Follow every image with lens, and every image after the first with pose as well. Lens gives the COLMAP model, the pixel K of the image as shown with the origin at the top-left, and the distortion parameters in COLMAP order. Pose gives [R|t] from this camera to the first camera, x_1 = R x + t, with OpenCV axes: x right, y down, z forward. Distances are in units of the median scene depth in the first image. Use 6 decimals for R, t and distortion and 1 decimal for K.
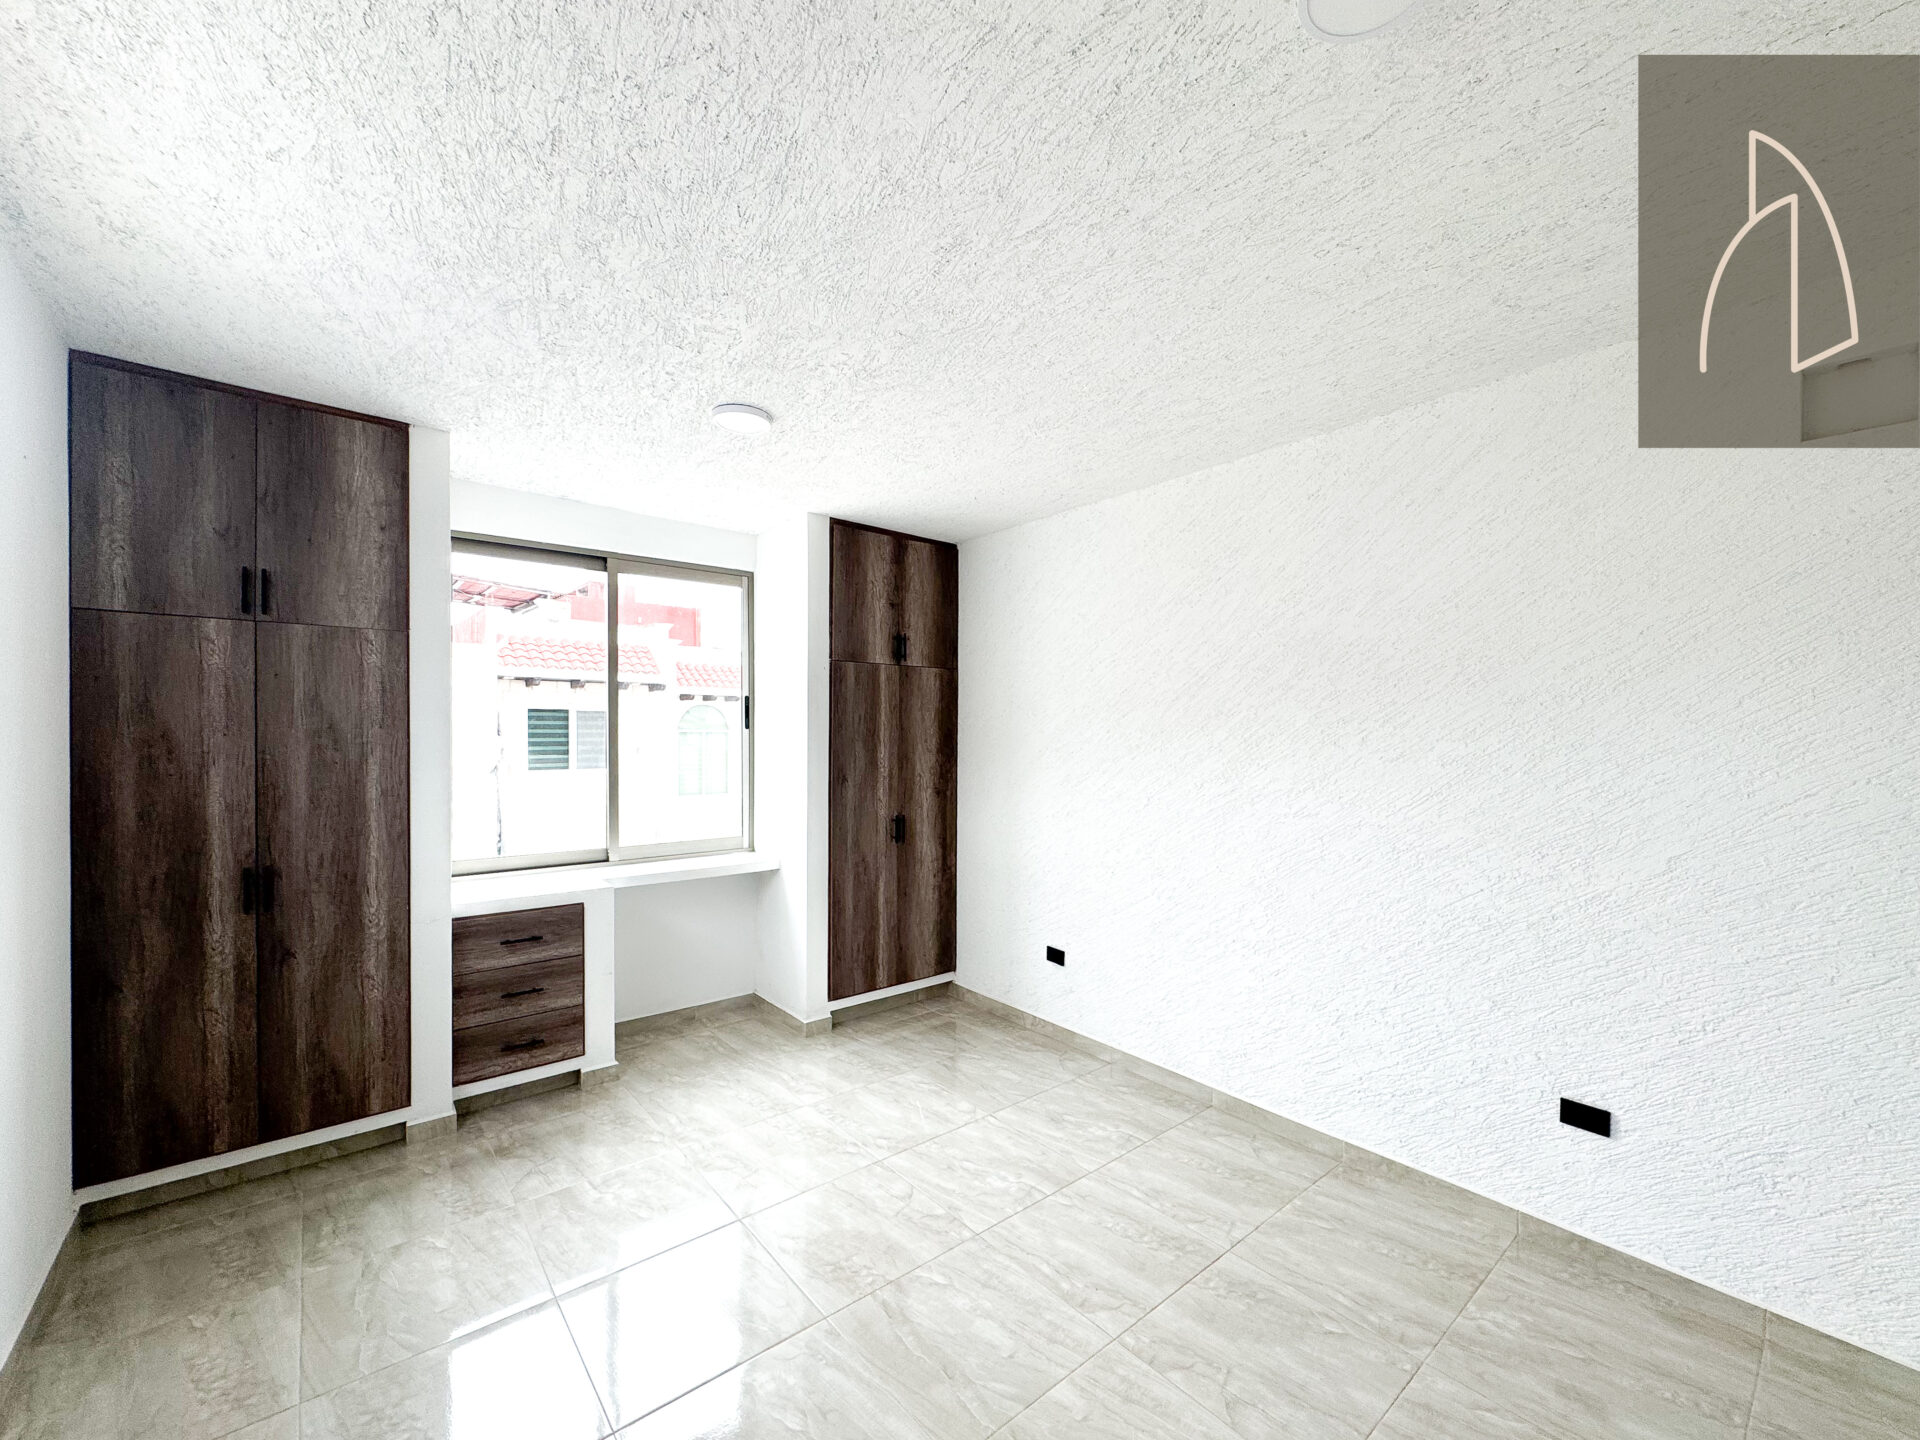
lens RADIAL K [[767.3, 0, 960.3], [0, 767.3, 733.5], [0, 0, 1]] dist [-0.004675, 0.000971]
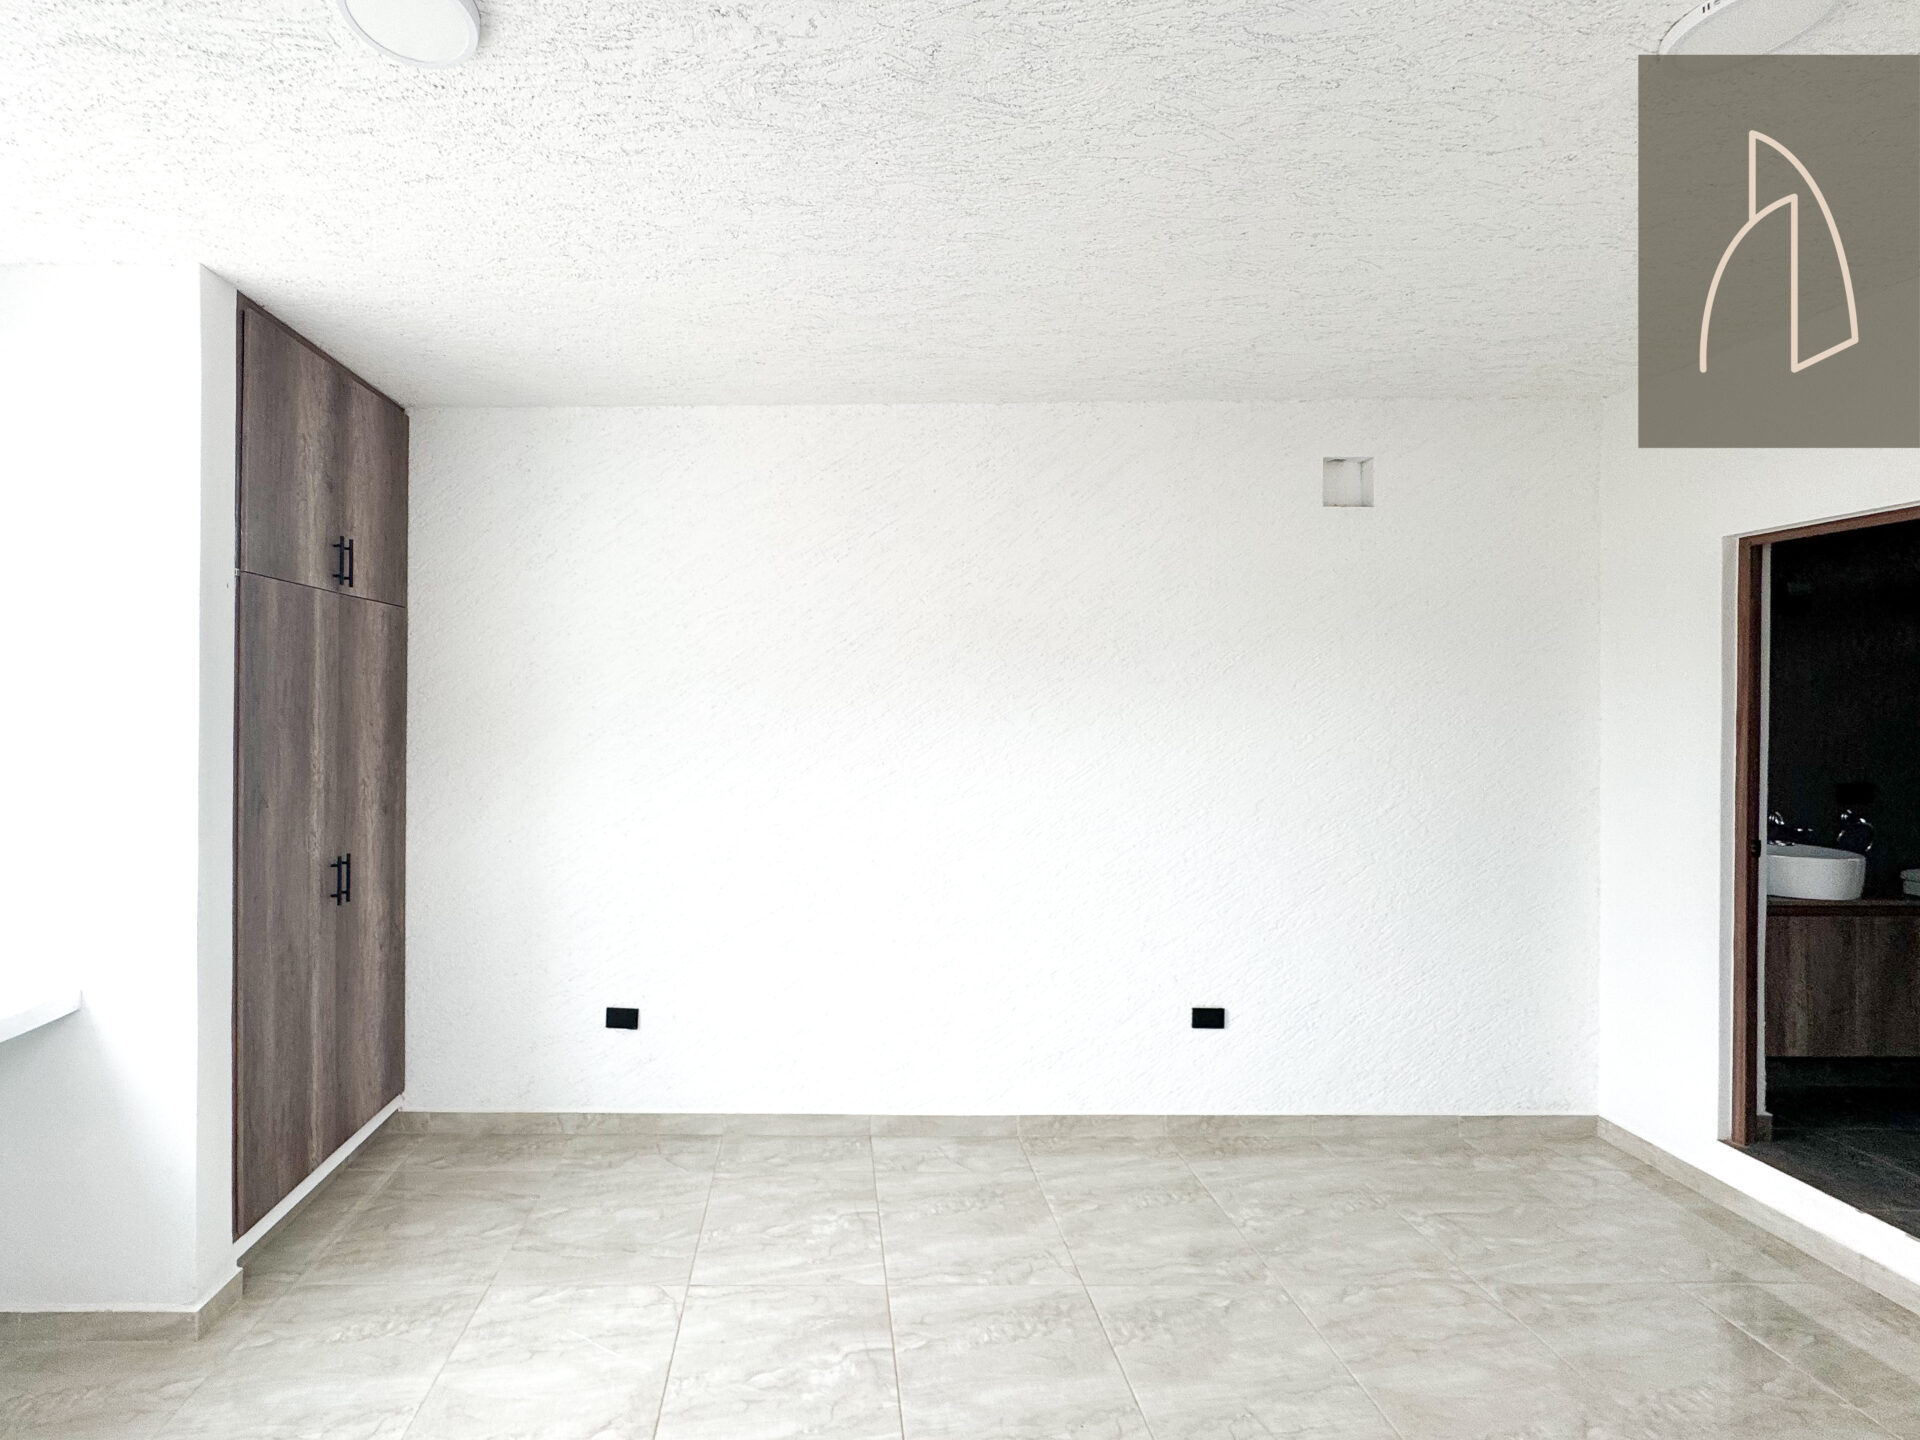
lens RADIAL K [[807.0, 0, 960.5], [0, 807.0, 700.3], [0, 0, 1]] dist [-0.003247, 0.000209]
pose [[0.642085, -0.001384, 0.766632, -0.261015], [0.003548, 0.999993, -0.001167, -0.007147], [-0.766625, 0.003470, 0.642085, 0.277963]]
